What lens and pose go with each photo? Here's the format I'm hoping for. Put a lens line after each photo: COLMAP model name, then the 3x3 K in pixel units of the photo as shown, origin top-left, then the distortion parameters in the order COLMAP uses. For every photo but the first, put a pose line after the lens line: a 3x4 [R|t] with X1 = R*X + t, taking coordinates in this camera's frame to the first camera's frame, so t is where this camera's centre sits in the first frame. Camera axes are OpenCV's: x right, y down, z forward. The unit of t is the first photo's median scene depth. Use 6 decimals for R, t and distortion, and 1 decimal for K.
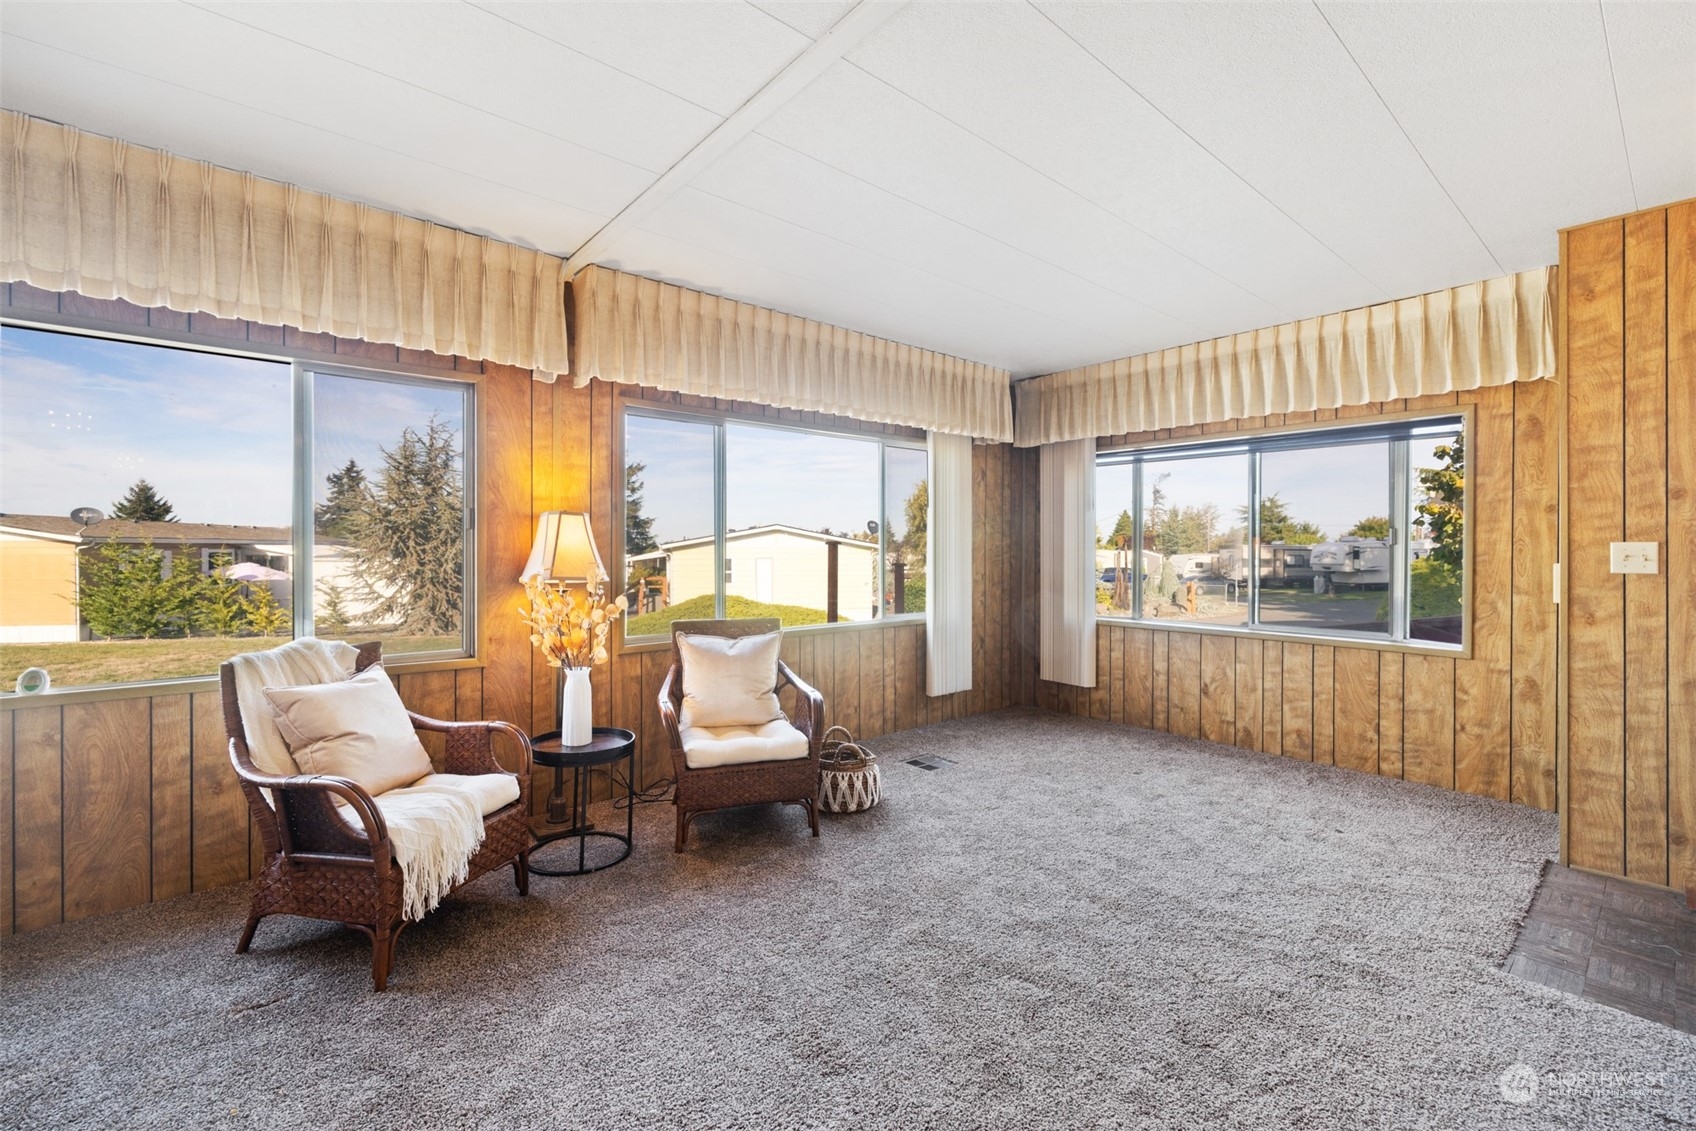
lens RADIAL K [[717.2, 0, 845.3], [0, 717.2, 551.5], [0, 0, 1]] dist [0.005090, -0.001005]
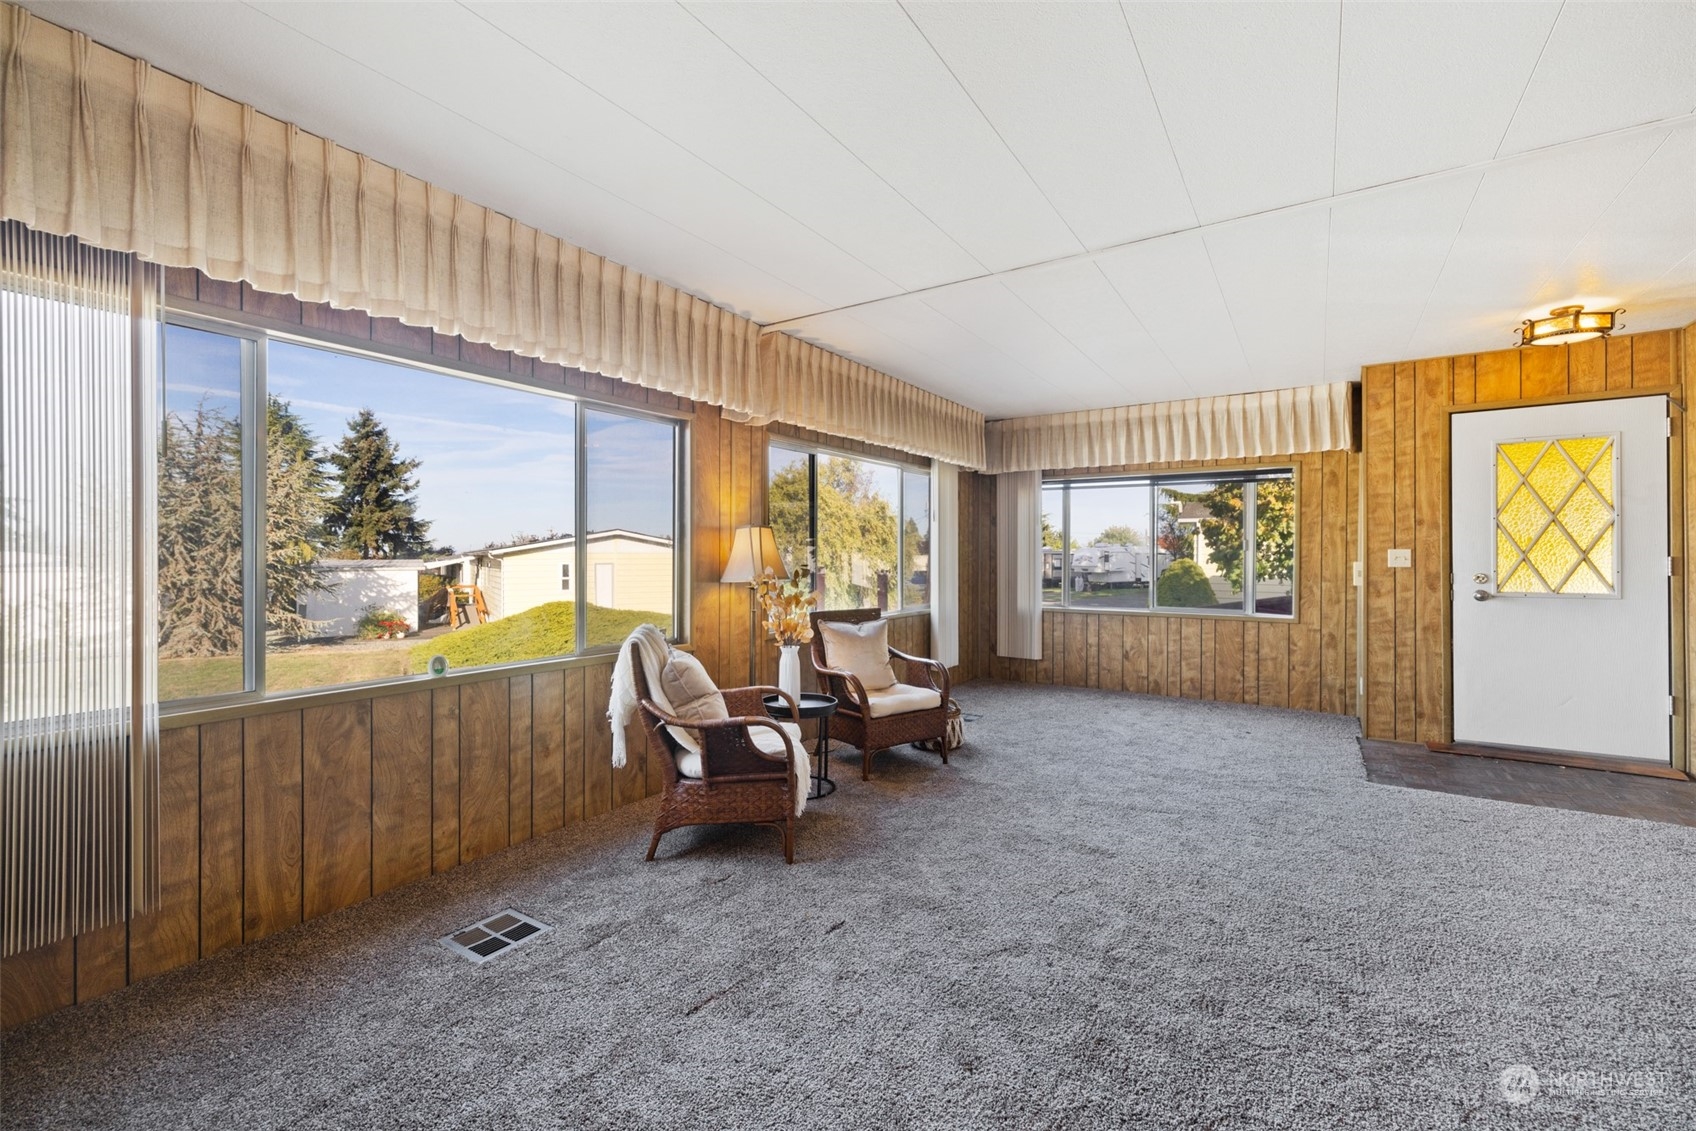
lens RADIAL K [[717.2, 0, 847.0], [0, 717.2, 559.6], [0, 0, 1]] dist [0.005090, -0.001005]
pose [[0.958165, -0.004493, 0.286180, -0.566166], [0.003335, 0.999984, 0.004535, -0.000366], [-0.286196, -0.003391, 0.958165, -0.238995]]
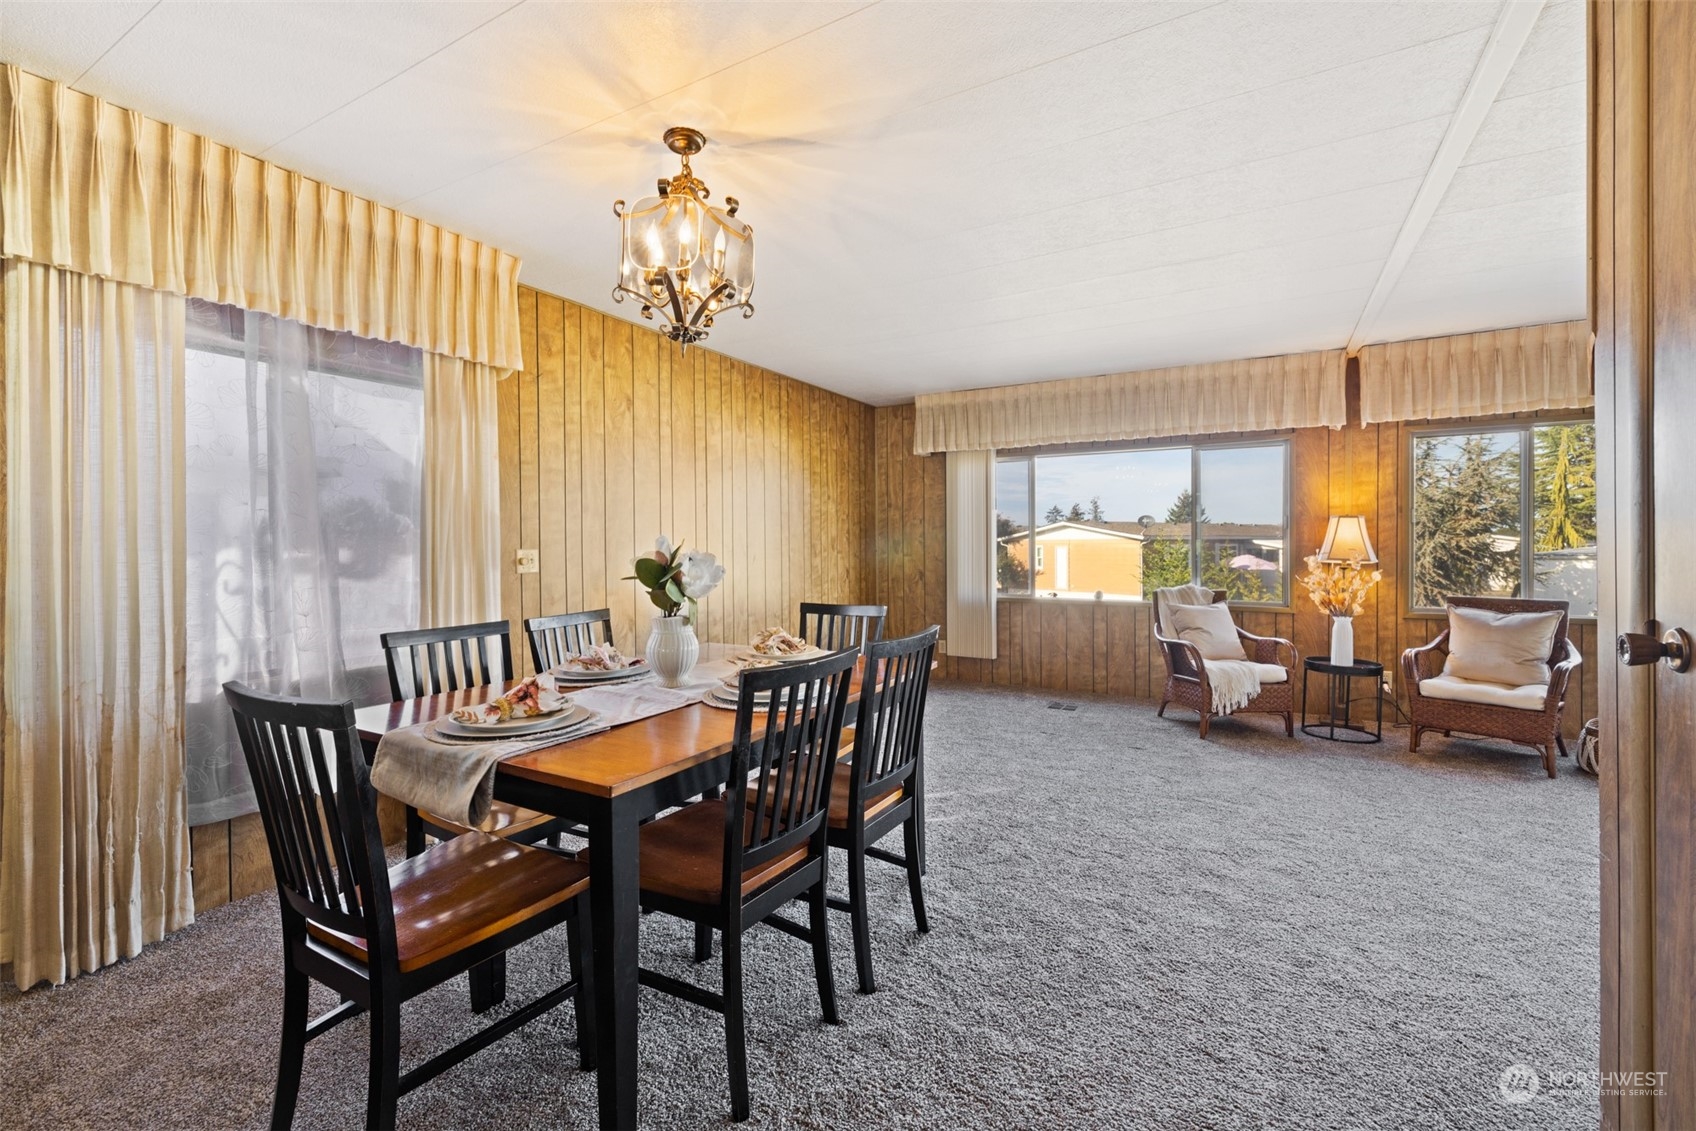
lens RADIAL K [[717.2, 0, 832.1], [0, 717.2, 552.3], [0, 0, 1]] dist [0.005090, -0.001005]
pose [[0.332564, 0.006608, -0.943058, 0.636068], [0.001790, 0.999969, 0.007638, 0.007893], [0.943079, -0.004228, 0.332542, -0.487575]]
